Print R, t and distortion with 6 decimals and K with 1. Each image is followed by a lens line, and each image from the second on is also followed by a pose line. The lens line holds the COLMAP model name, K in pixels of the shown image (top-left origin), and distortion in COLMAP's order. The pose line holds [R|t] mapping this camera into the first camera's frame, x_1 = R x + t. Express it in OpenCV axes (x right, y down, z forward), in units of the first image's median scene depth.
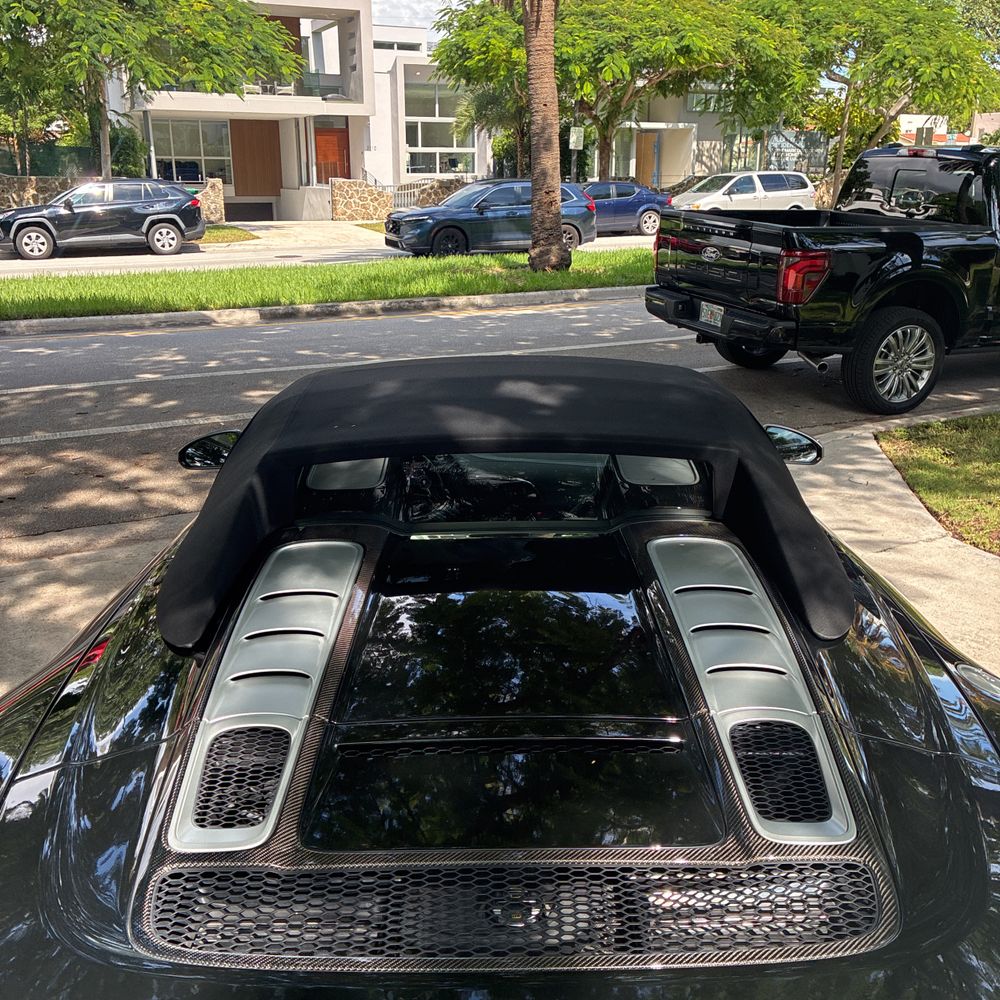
lens RADIAL K [[992.9, 0, 503.1], [0, 992.9, 494.9], [0, 0, 1]] dist [0.036410, -0.046419]
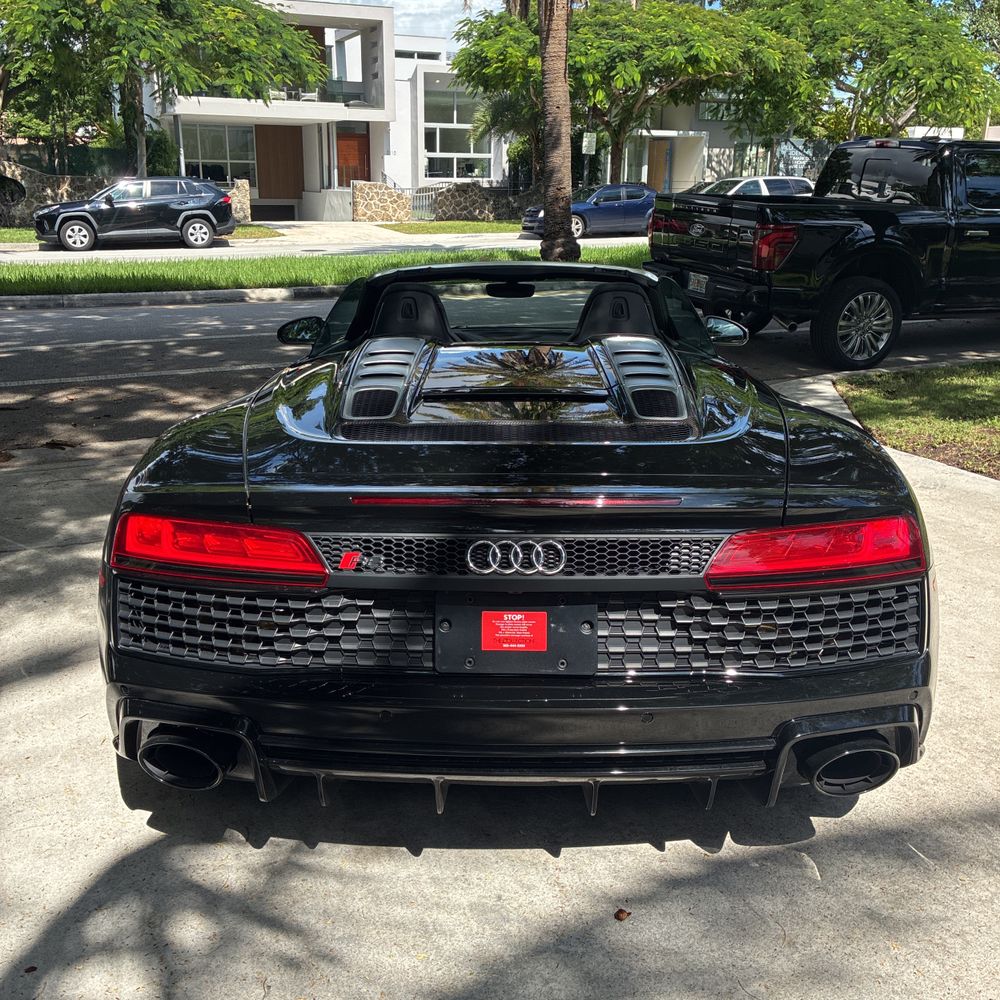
lens RADIAL K [[1006.7, 0, 496.0], [0, 1006.7, 496.4], [0, 0, 1]] dist [0.024439, -0.014487]
pose [[0.999742, 0.013361, -0.018358, 0.000826], [-0.013608, 0.999818, -0.013380, 0.027144], [0.018176, 0.013626, 0.999742, -0.051845]]
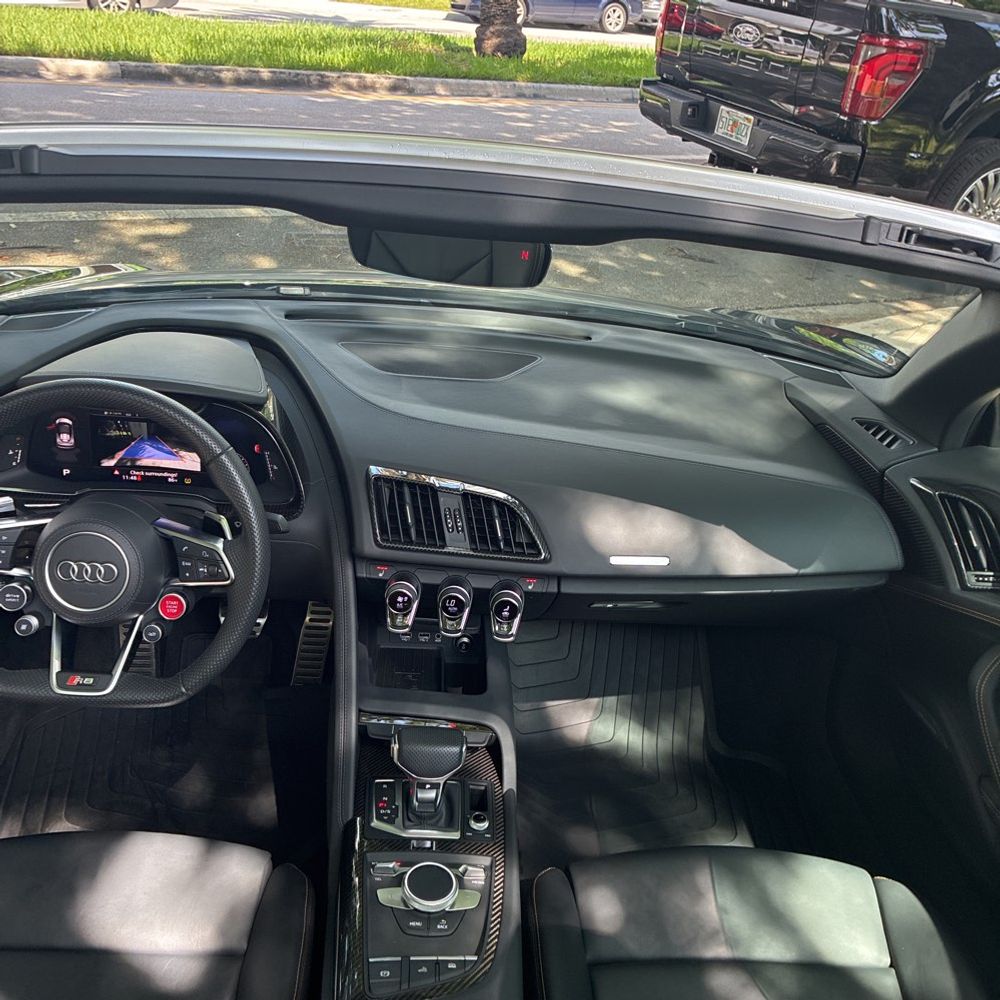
lens RADIAL K [[967.5, 0, 500.0], [0, 967.5, 500.0], [0, 0, 1]] dist [0.021457, 0.006693]
pose [[0.993764, 0.065379, 0.090323, -0.001079], [-0.081467, 0.978818, 0.187826, -0.011799], [-0.076130, -0.194014, 0.978040, 0.091985]]
